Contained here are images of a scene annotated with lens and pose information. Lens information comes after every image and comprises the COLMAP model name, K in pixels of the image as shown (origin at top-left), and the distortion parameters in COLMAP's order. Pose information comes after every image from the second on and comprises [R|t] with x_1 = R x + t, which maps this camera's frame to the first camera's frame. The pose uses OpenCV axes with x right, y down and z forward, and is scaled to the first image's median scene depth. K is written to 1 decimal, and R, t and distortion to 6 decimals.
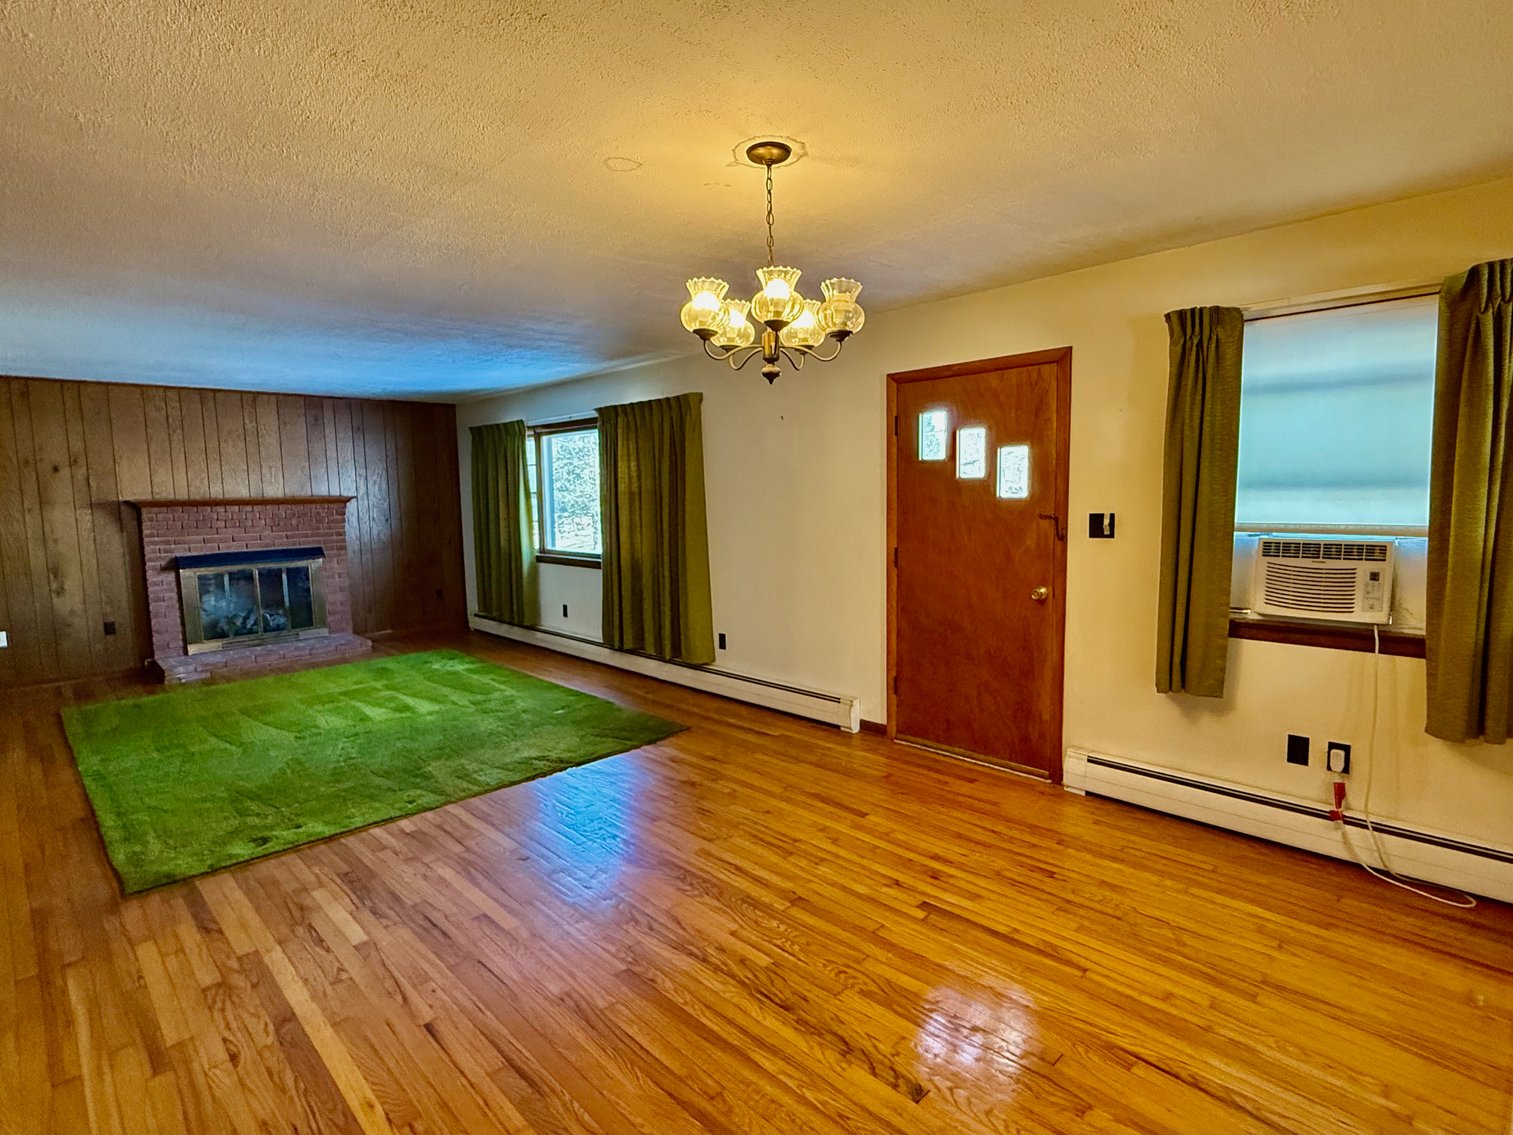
lens RADIAL K [[773.8, 0, 753.6], [0, 773.8, 568.5], [0, 0, 1]] dist [0.002699, 0.000206]
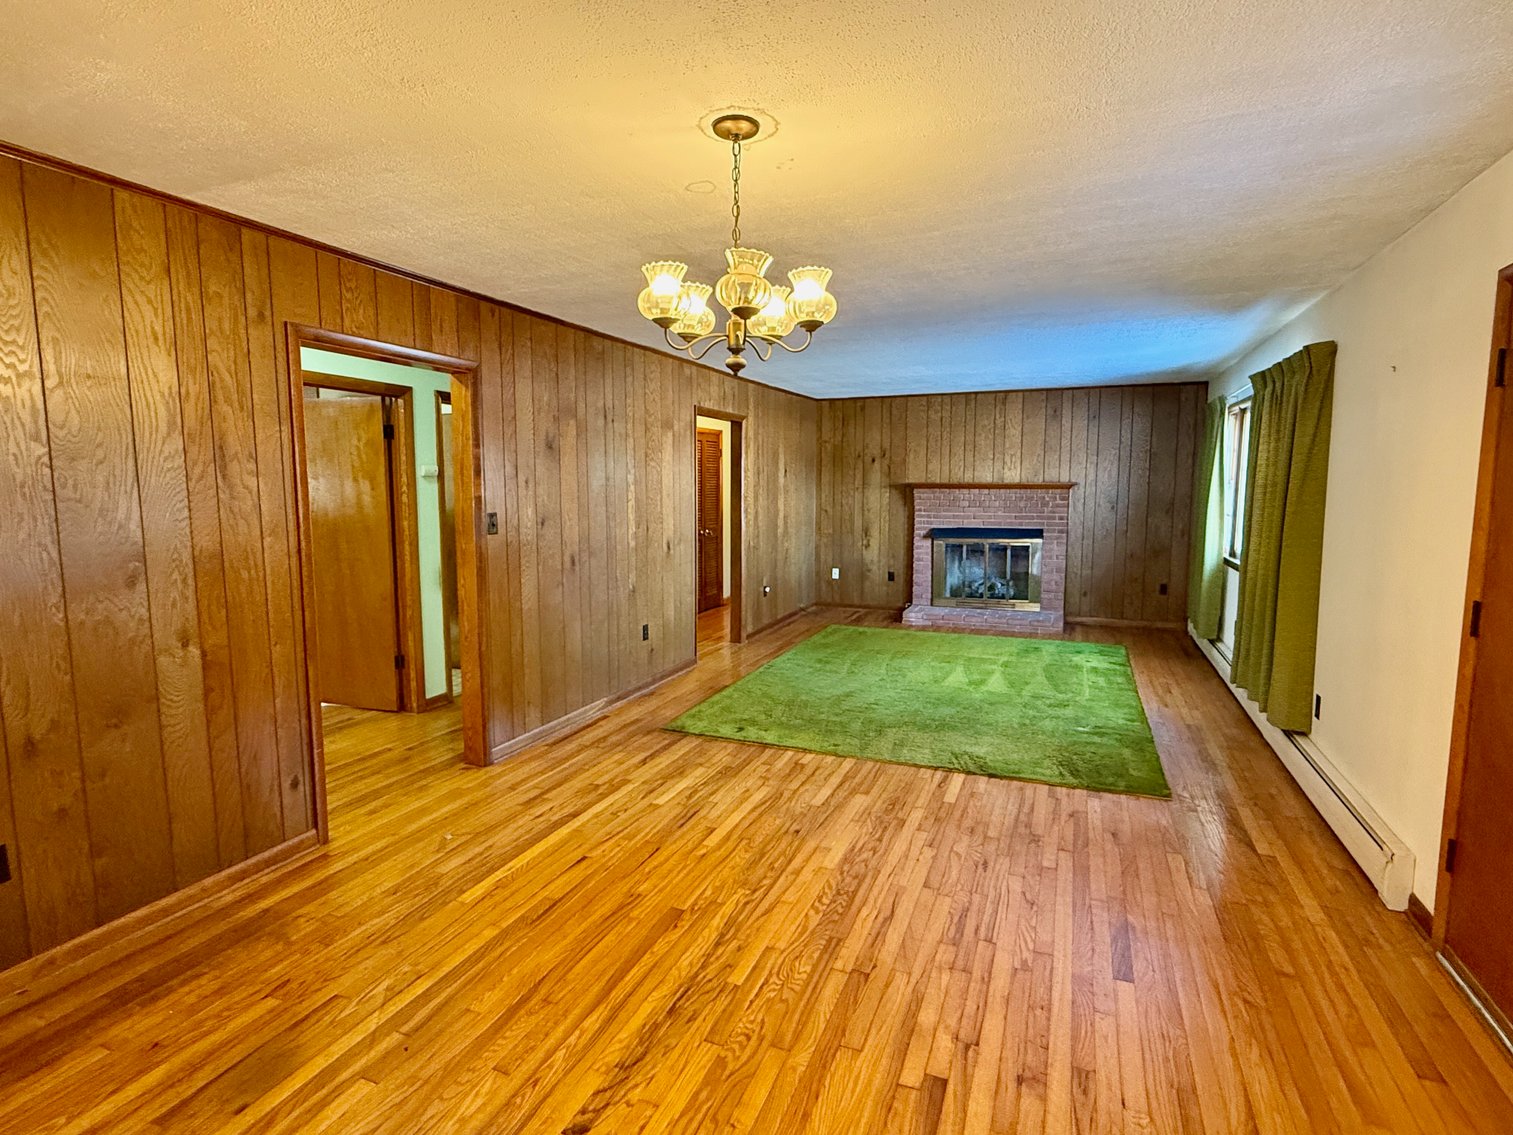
lens RADIAL K [[773.8, 0, 753.6], [0, 773.8, 568.5], [0, 0, 1]] dist [0.002699, 0.000206]
pose [[0.395151, 0.118742, -0.910910, 0.322874], [-0.097620, 0.991423, 0.086890, -0.032421], [0.913415, 0.054588, 0.403353, 0.232835]]
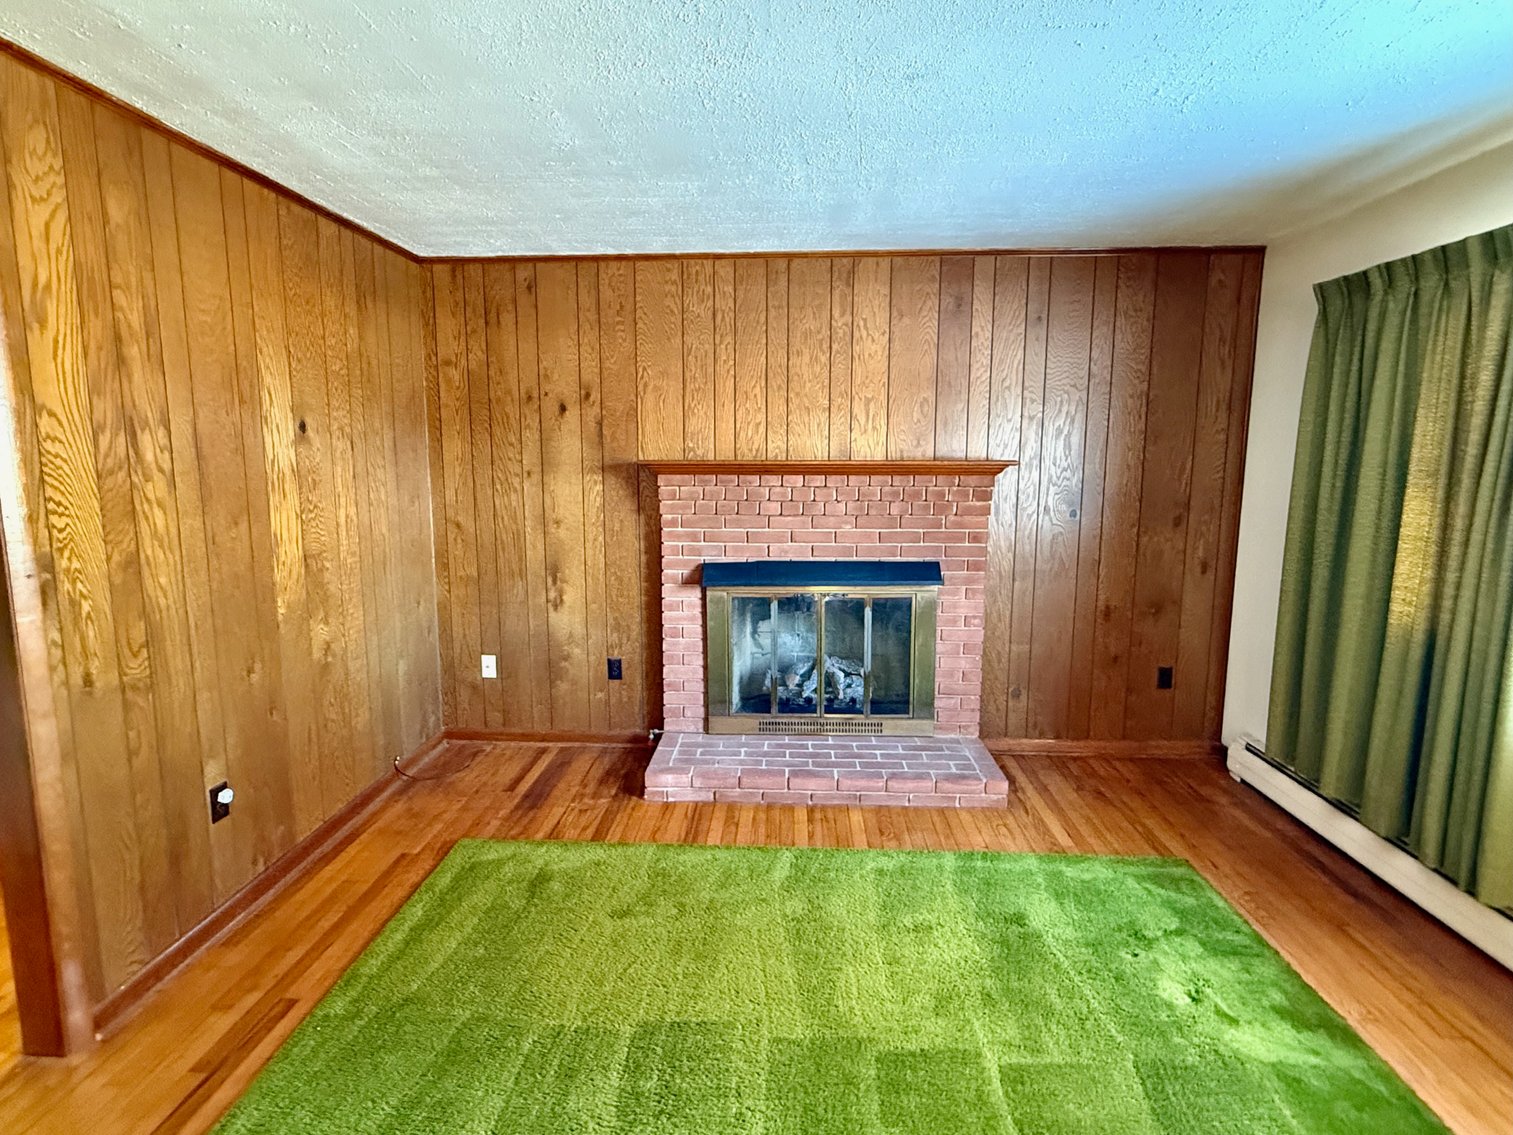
lens RADIAL K [[773.8, 0, 753.6], [0, 773.8, 568.5], [0, 0, 1]] dist [0.002699, 0.000206]
pose [[0.680508, 0.121790, -0.722549, -0.329506], [-0.086860, 0.992545, 0.085493, -0.065886], [0.727575, 0.004582, 0.686013, 0.674785]]
